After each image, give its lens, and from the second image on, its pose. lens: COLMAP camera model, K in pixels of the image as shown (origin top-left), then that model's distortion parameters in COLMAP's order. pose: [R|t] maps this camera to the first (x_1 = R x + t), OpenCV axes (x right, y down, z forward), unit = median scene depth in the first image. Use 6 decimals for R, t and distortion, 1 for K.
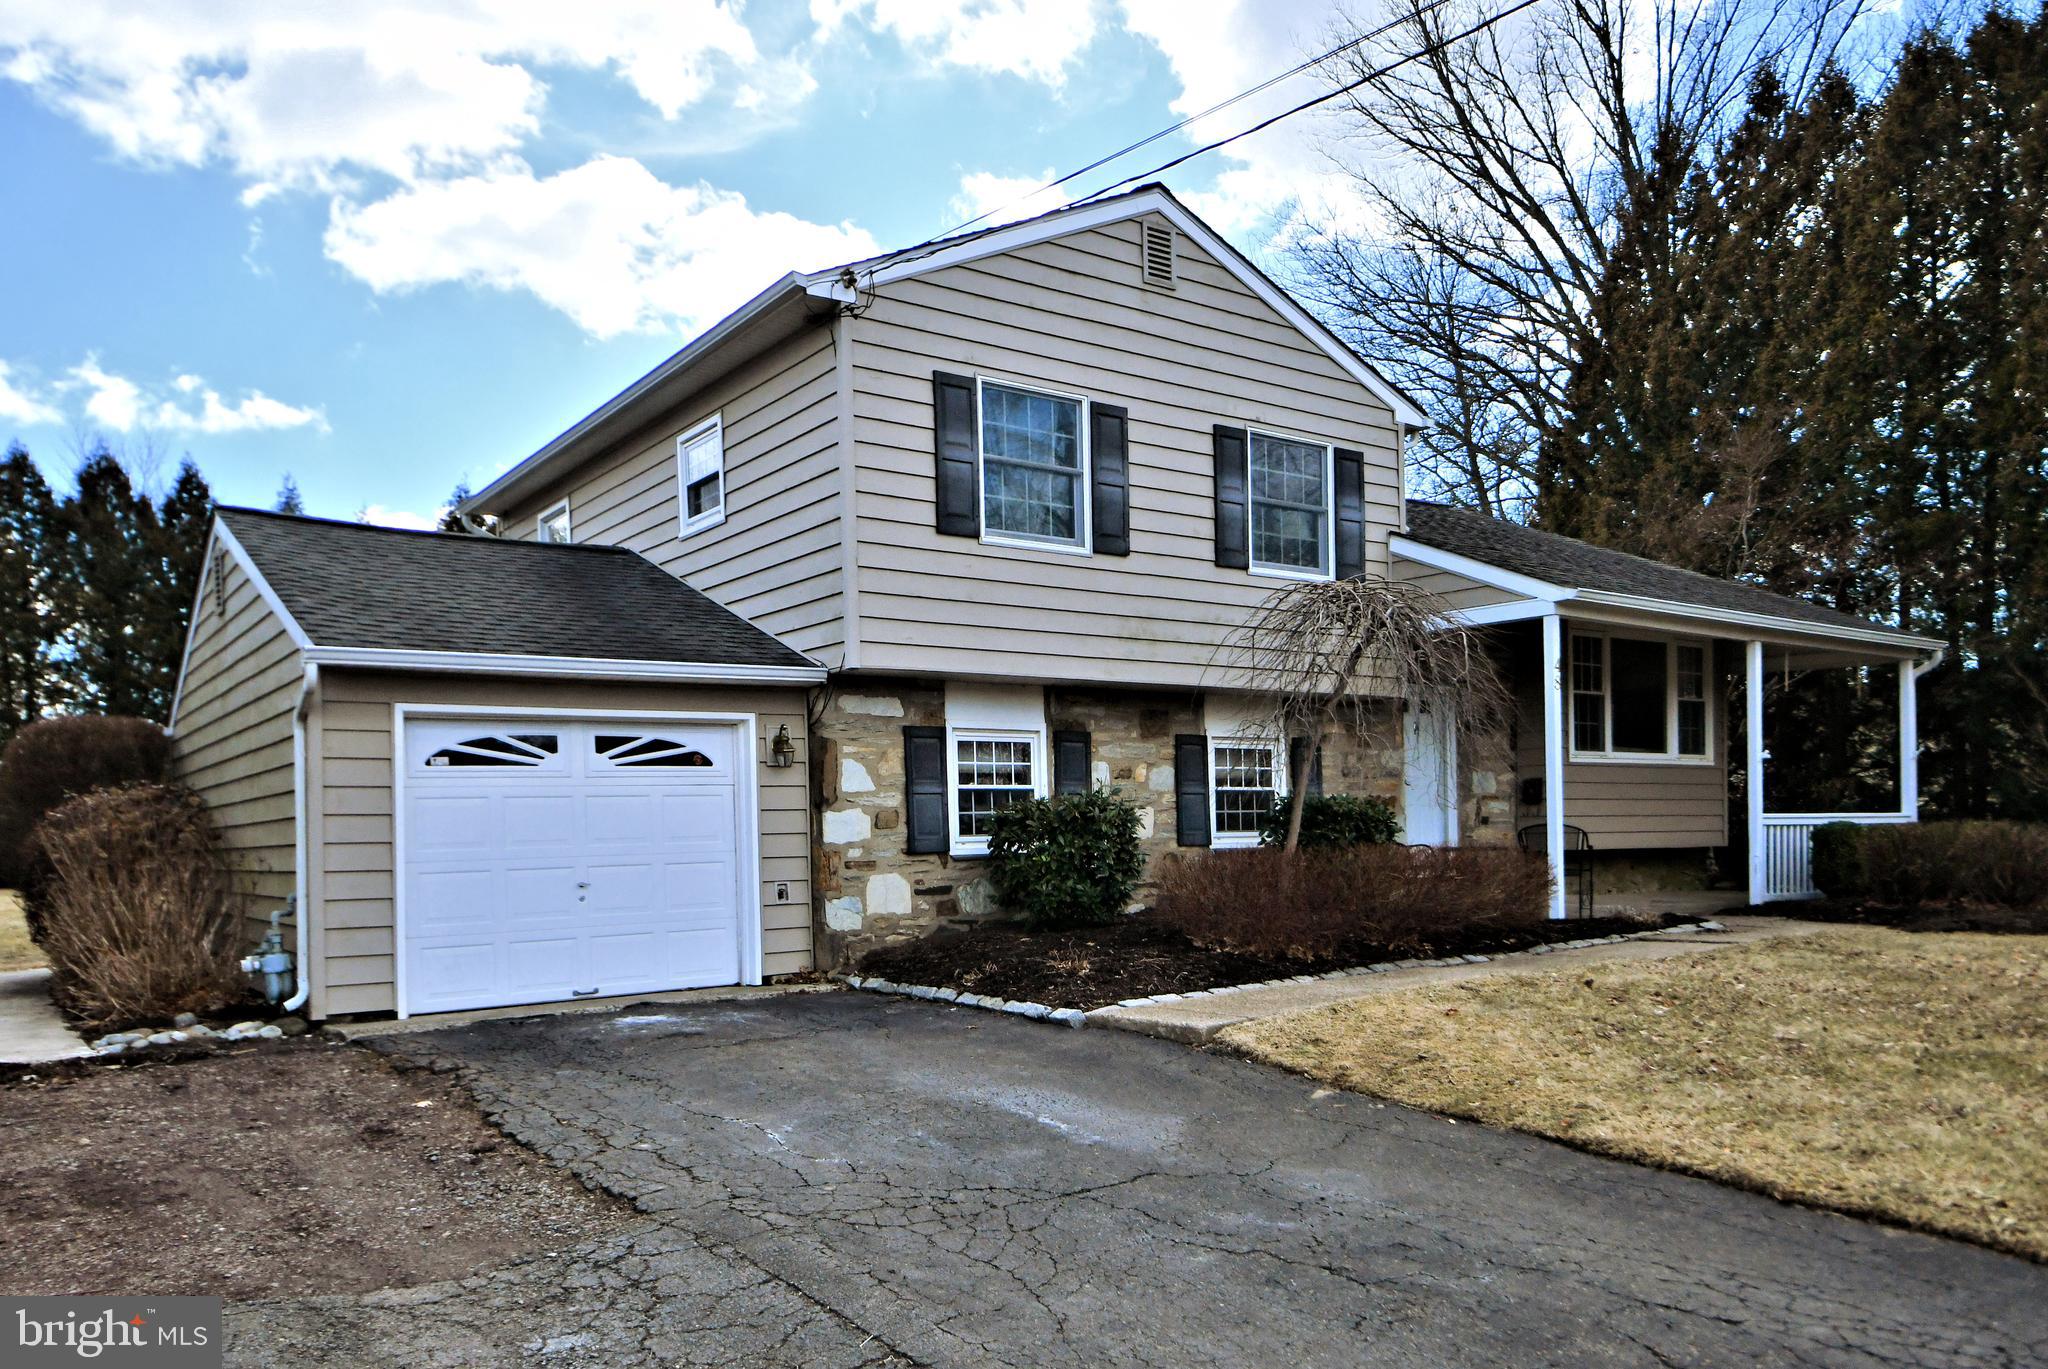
lens RADIAL K [[1505.1, 0, 1019.4], [0, 1505.1, 826.9], [0, 0, 1]] dist [0.010716, 0.000449]
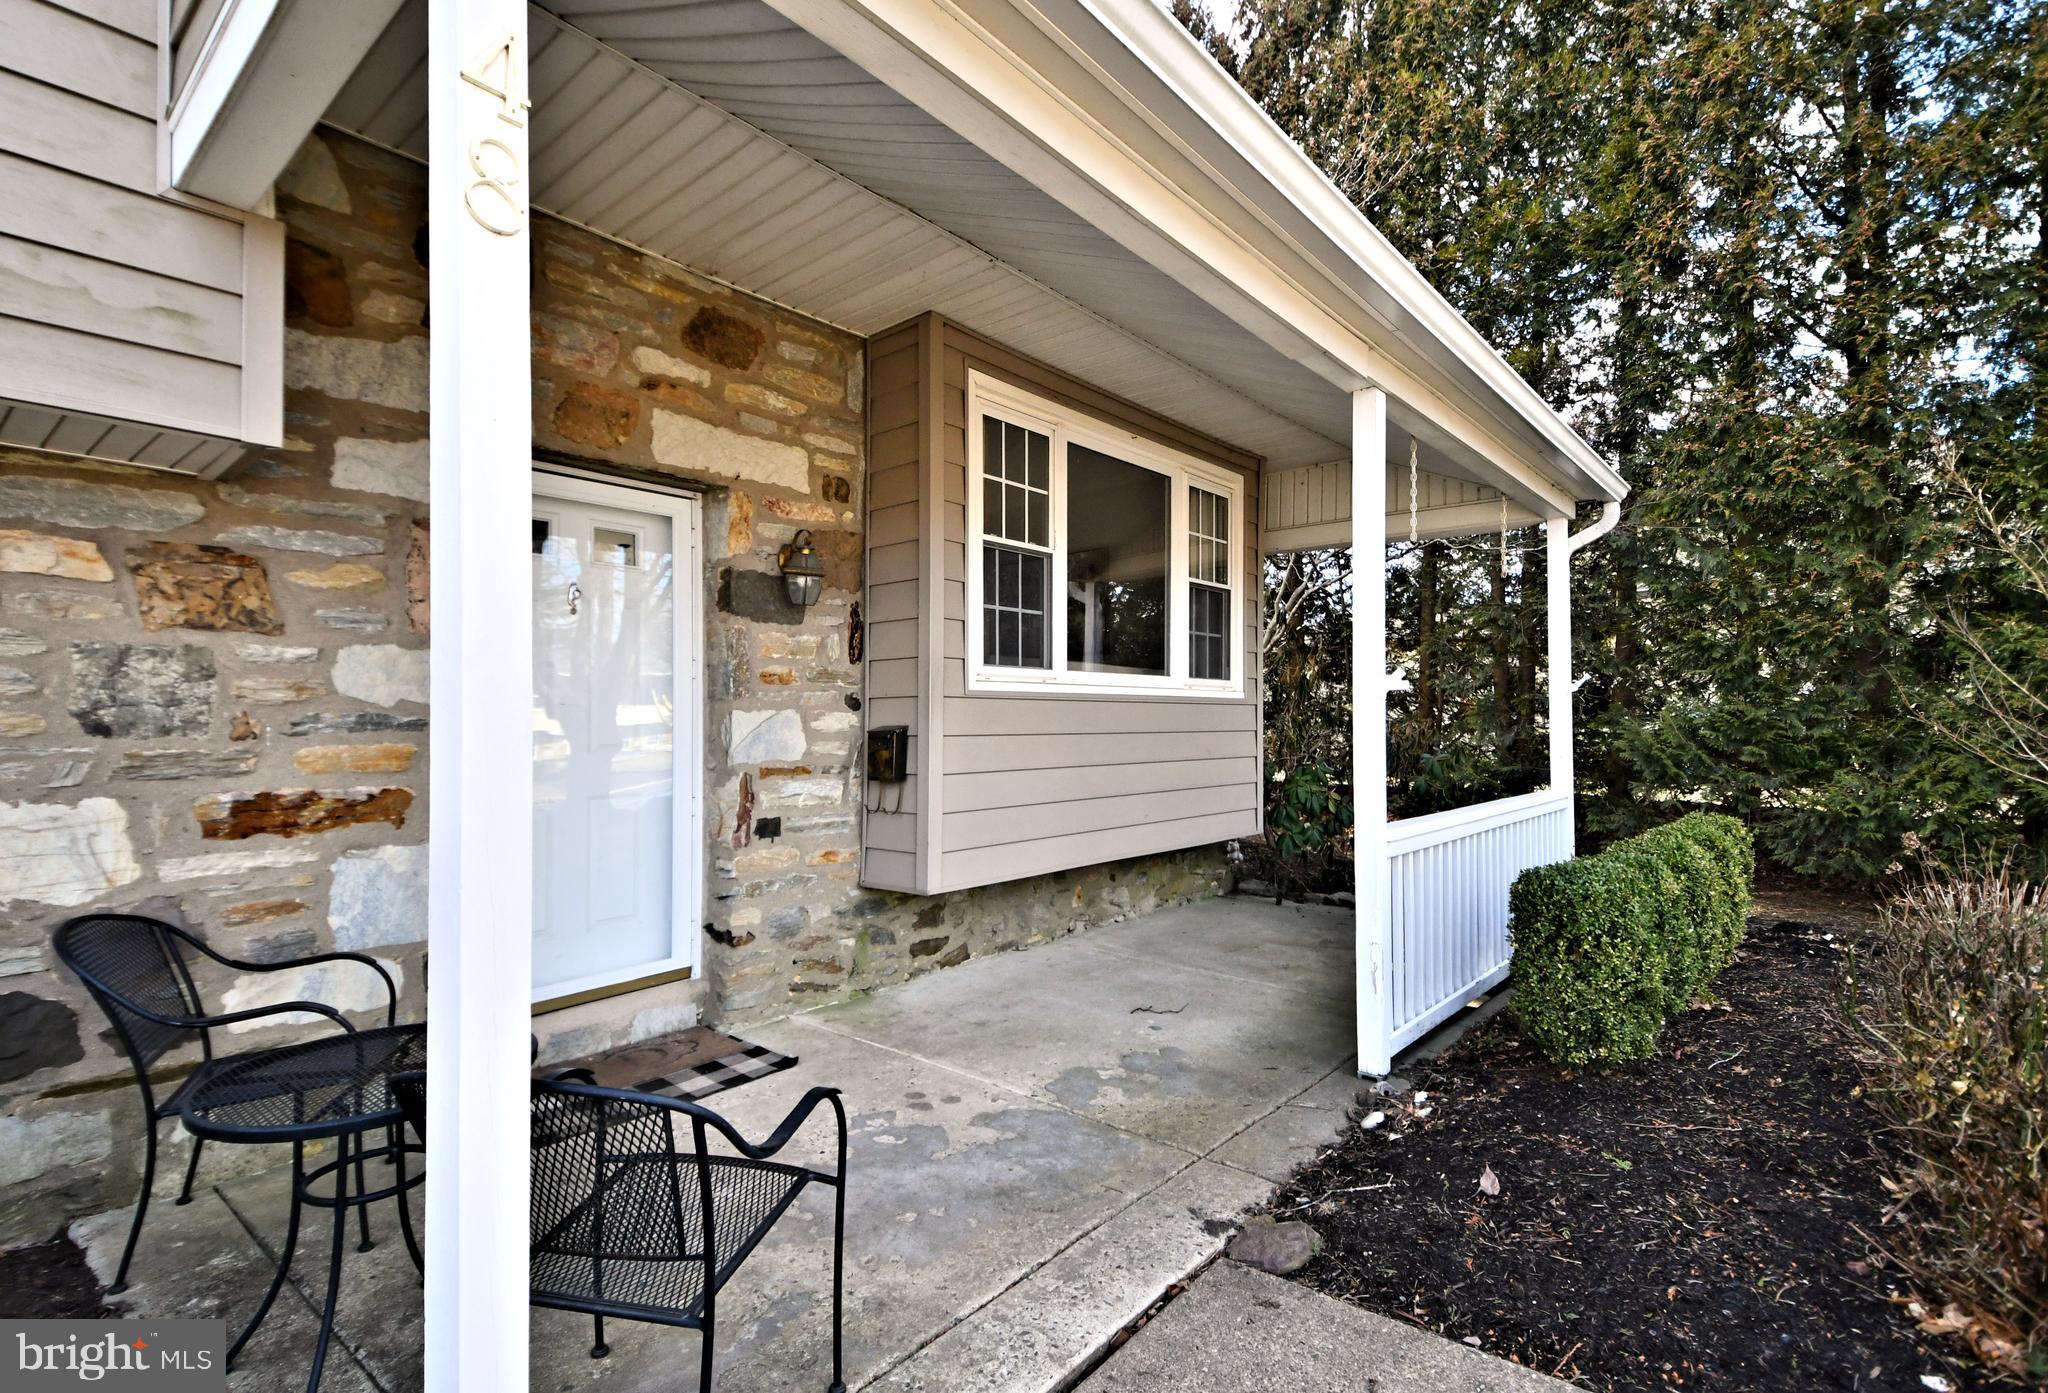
lens RADIAL K [[949.3, 0, 1024.0], [0, 949.3, 696.5], [0, 0, 1]] dist [0.035137, 0.000091]
pose [[0.967377, 0.014646, 0.252917, 0.390151], [-0.008993, 0.999683, -0.023495, -0.043979], [-0.253181, 0.020454, 0.967203, 0.911531]]
